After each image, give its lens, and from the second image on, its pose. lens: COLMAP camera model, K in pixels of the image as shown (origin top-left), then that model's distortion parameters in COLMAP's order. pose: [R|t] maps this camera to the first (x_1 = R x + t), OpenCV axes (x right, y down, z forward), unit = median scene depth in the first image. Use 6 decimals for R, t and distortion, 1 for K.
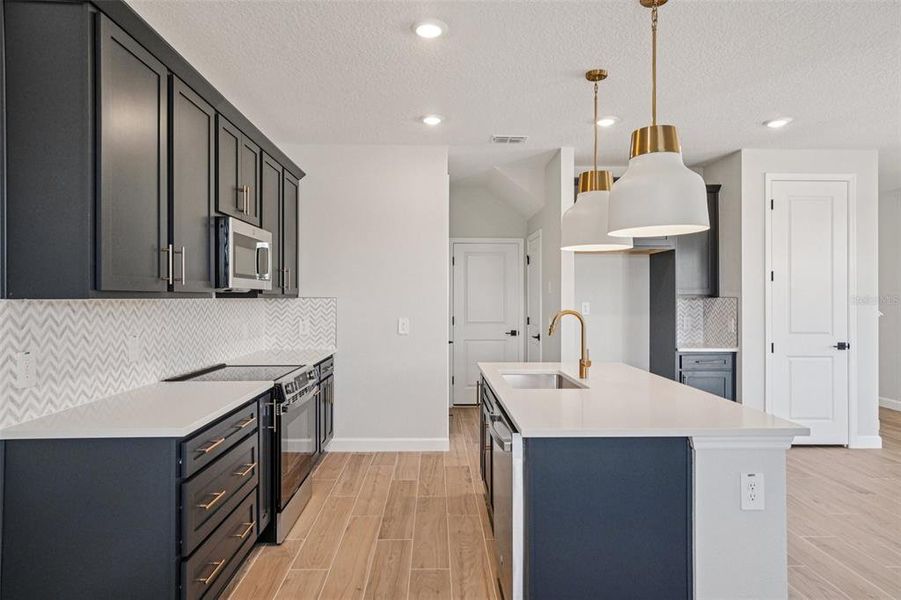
lens RADIAL K [[525.0, 0, 447.0], [0, 525.0, 295.8], [0, 0, 1]] dist [0.005430, 0.001951]
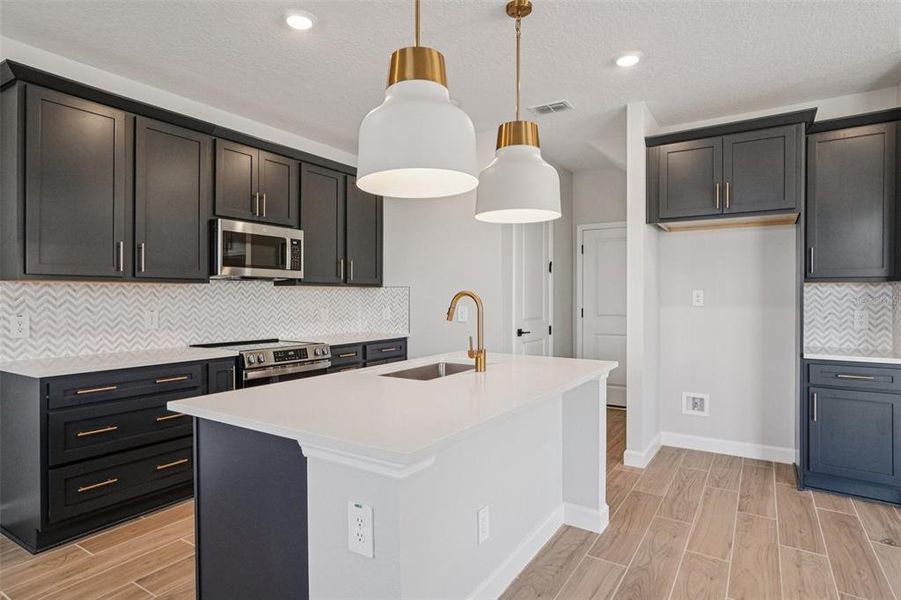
lens RADIAL K [[485.3, 0, 447.4], [0, 485.3, 295.4], [0, 0, 1]] dist [-0.000347, 0.002461]
pose [[0.831203, -0.002463, -0.555964, 0.681481], [0.003746, 0.999992, 0.001170, 0.033506], [0.555957, -0.003055, 0.831206, 0.334918]]
